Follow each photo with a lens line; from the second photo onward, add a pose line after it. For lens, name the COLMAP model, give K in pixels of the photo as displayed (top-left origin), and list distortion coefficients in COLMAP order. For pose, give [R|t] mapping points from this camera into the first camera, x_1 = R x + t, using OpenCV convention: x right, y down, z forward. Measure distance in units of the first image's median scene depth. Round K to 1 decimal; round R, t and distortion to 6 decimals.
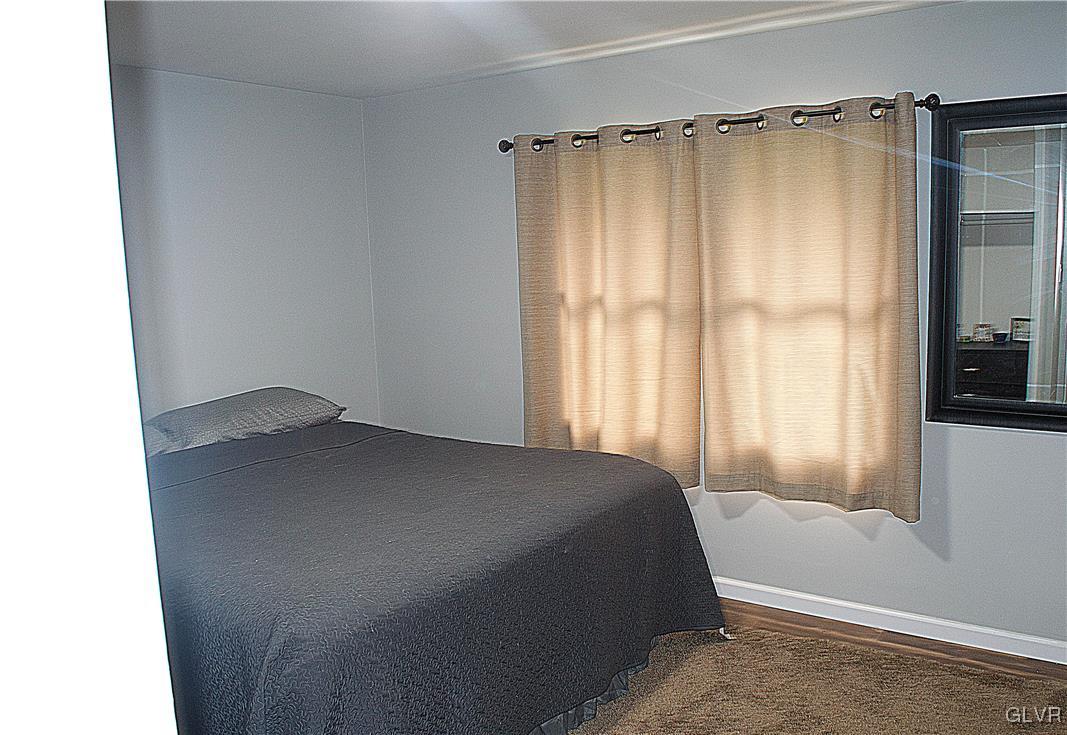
lens RADIAL K [[844.8, 0, 533.5], [0, 844.8, 367.5], [0, 0, 1]] dist [-0.072765, -0.001728]
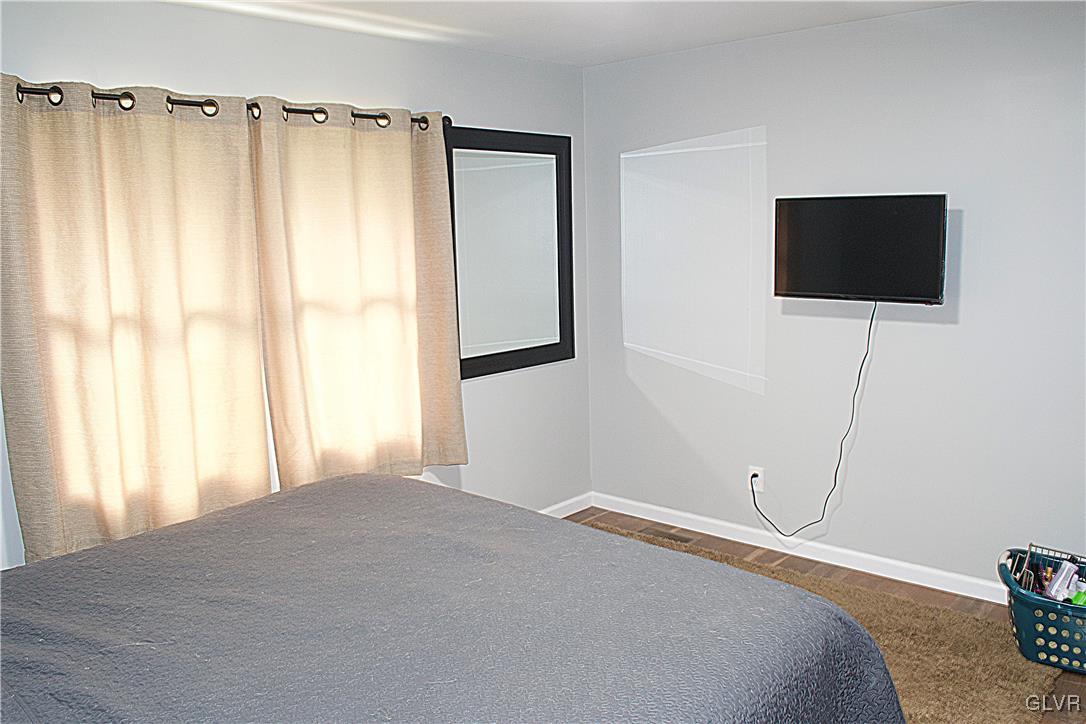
lens RADIAL K [[873.1, 0, 543.0], [0, 873.1, 362.0], [0, 0, 1]] dist [-0.069819, 0.003325]
pose [[0.136849, -0.129726, 0.982061, -0.668686], [0.157159, 0.981675, 0.107775, -0.072806], [-0.978046, 0.139591, 0.154729, 0.580844]]
